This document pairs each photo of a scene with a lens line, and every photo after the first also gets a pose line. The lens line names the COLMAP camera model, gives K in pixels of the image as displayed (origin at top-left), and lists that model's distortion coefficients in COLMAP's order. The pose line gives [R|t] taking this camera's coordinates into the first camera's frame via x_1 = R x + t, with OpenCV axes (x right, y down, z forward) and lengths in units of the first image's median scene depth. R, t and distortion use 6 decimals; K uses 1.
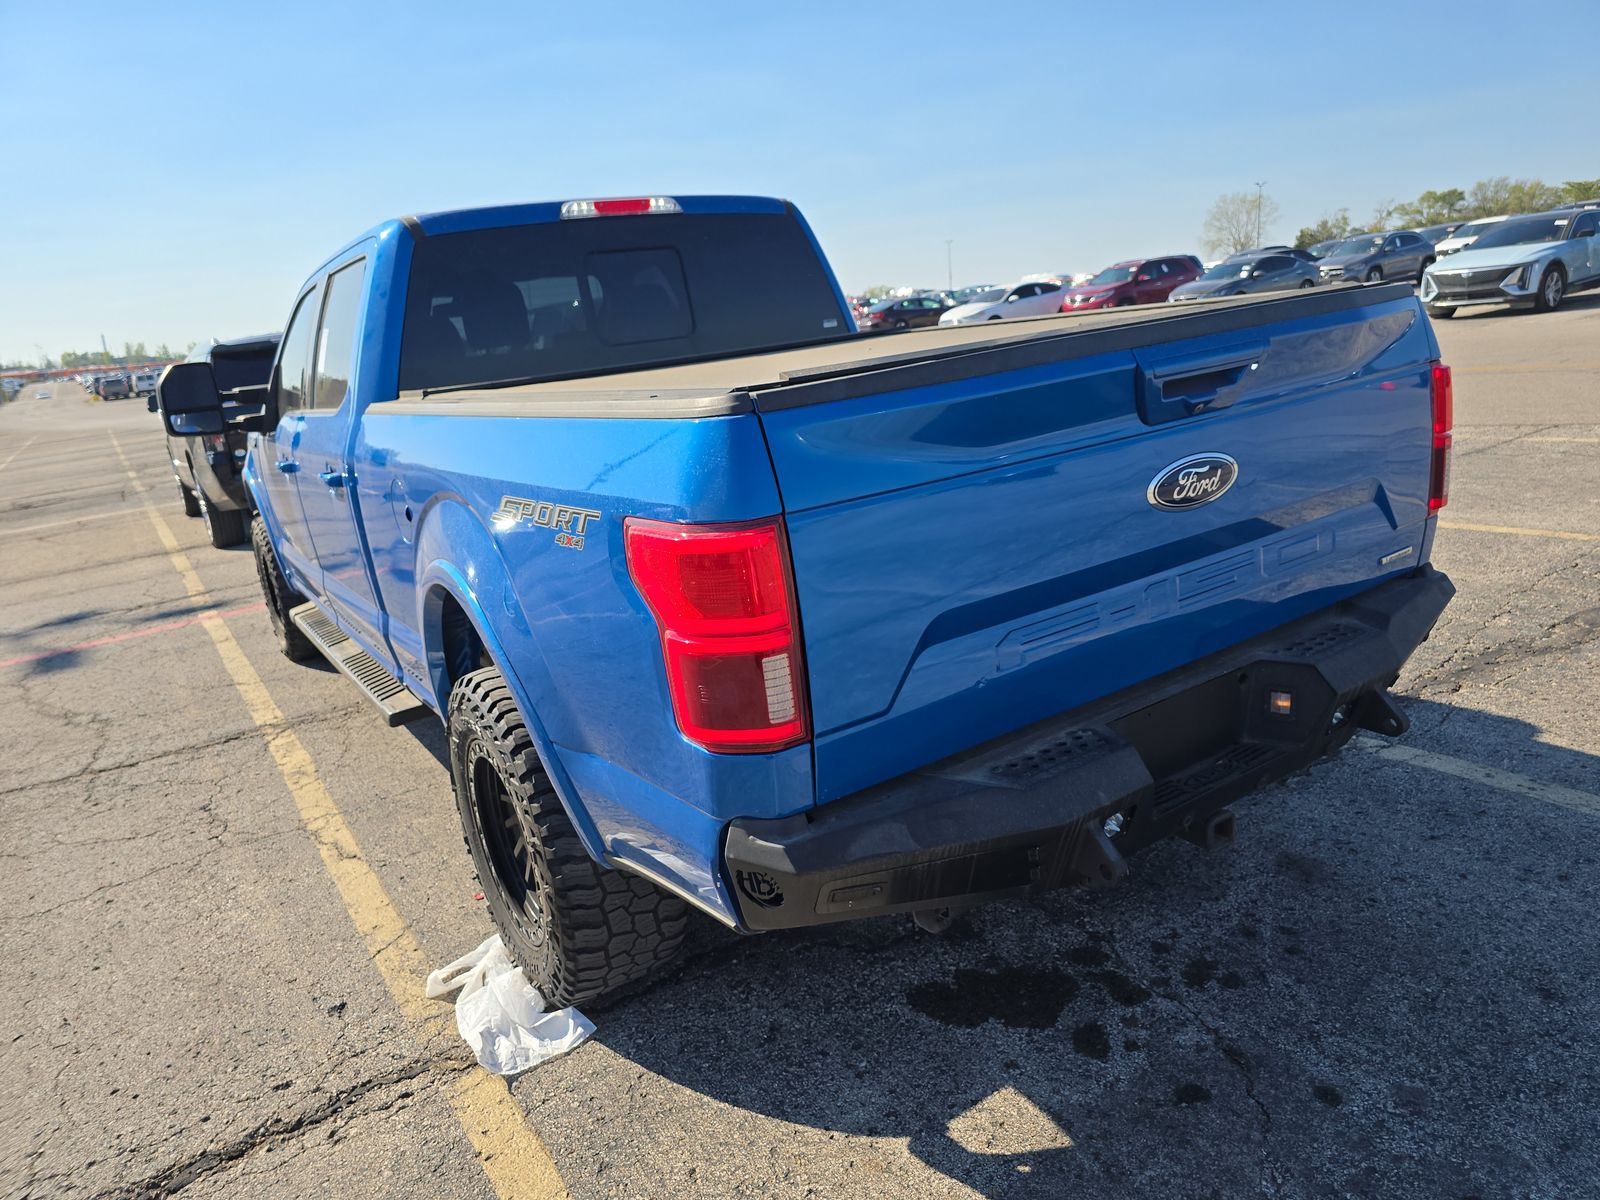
lens RADIAL K [[1088.9, 0, 808.0], [0, 1088.9, 604.1], [0, 0, 1]] dist [0.044381, -0.055149]
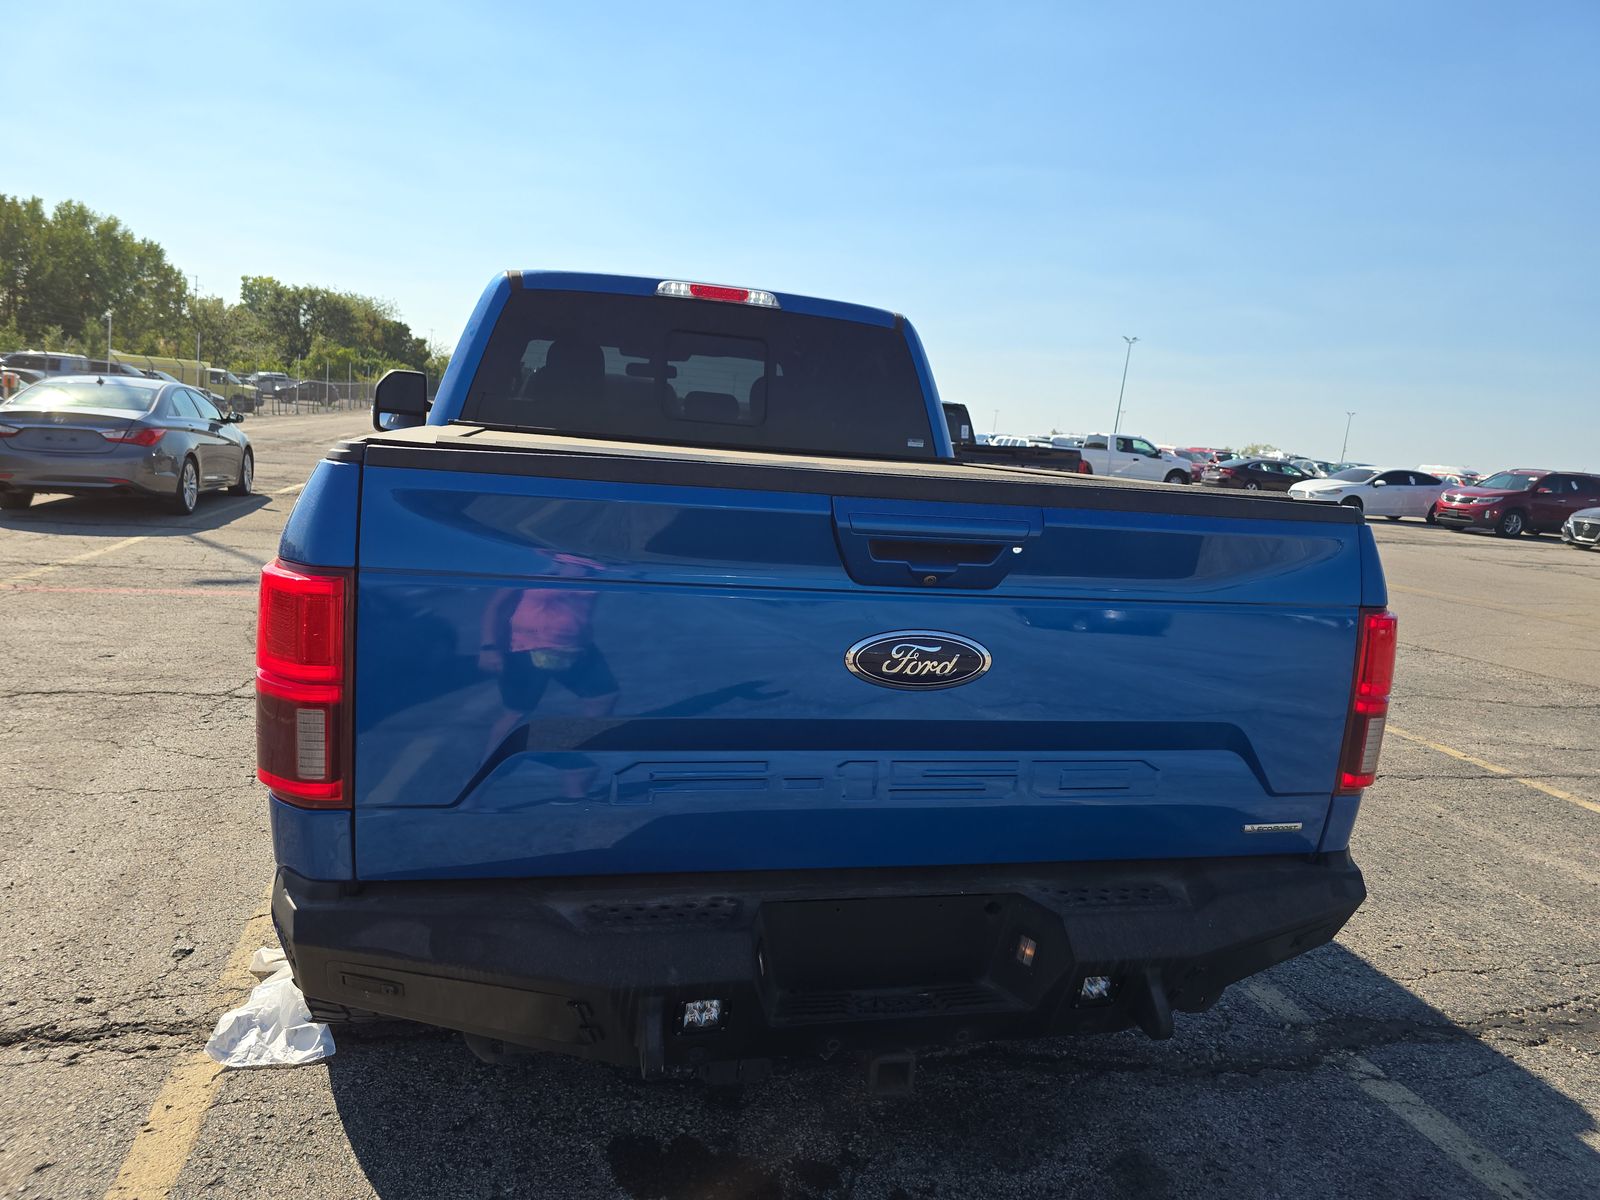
lens RADIAL K [[1085.6, 0, 800.0], [0, 1085.6, 600.0], [0, 0, 1]] dist [0.054740, -0.061914]
pose [[0.924819, 0.236172, -0.298215, 0.269734], [-0.264153, 0.962813, -0.056687, -0.044112], [0.273738, 0.131199, 0.952814, 0.073783]]
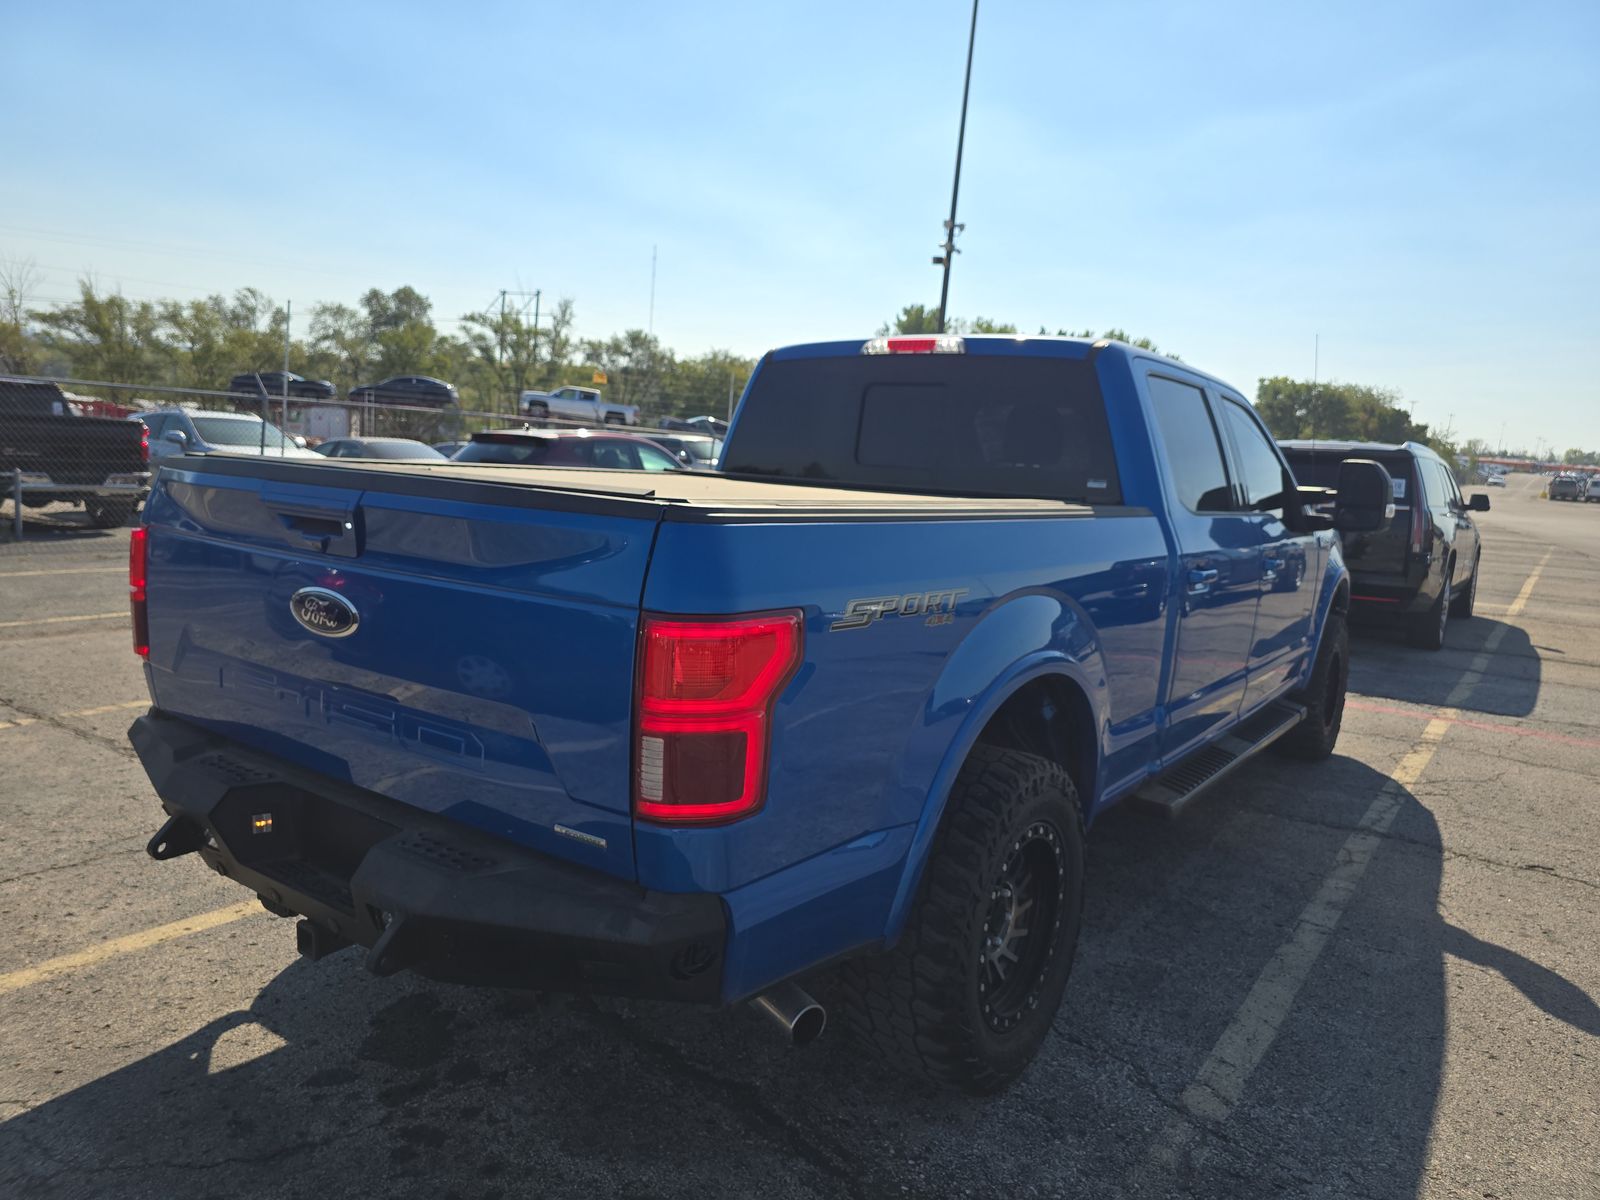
lens RADIAL K [[1082.9, 0, 804.5], [0, 1082.9, 595.4], [0, 0, 1]] dist [0.033969, -0.055319]
pose [[0.354291, 0.250053, -0.901083, 0.804855], [-0.328924, 0.935334, 0.130230, -0.230112], [0.875378, 0.250249, 0.413629, 0.508509]]
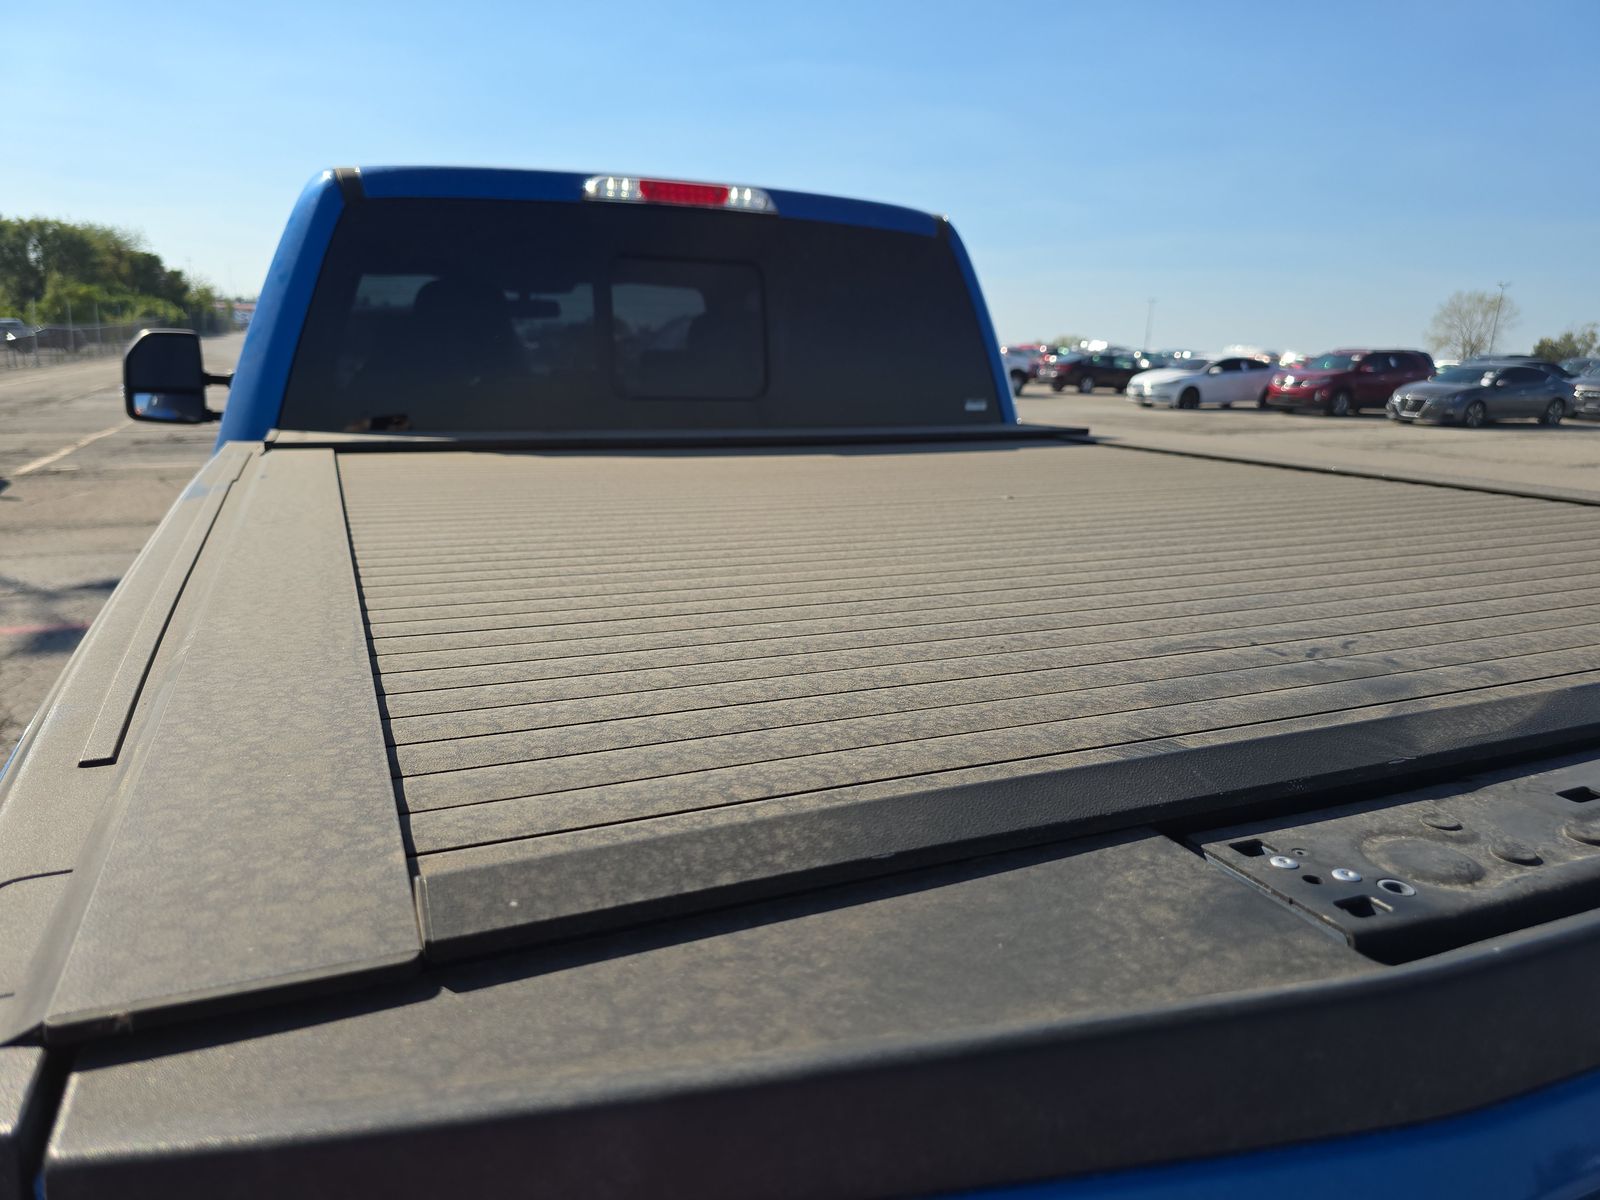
lens RADIAL K [[1095.4, 0, 806.6], [0, 1095.4, 594.9], [0, 0, 1]] dist [0.026334, -0.040486]
pose [[0.977388, 0.166193, -0.130742, 0.028011], [-0.170238, 0.985194, -0.020316, -0.120948], [0.125430, 0.042114, 0.991208, 0.355226]]
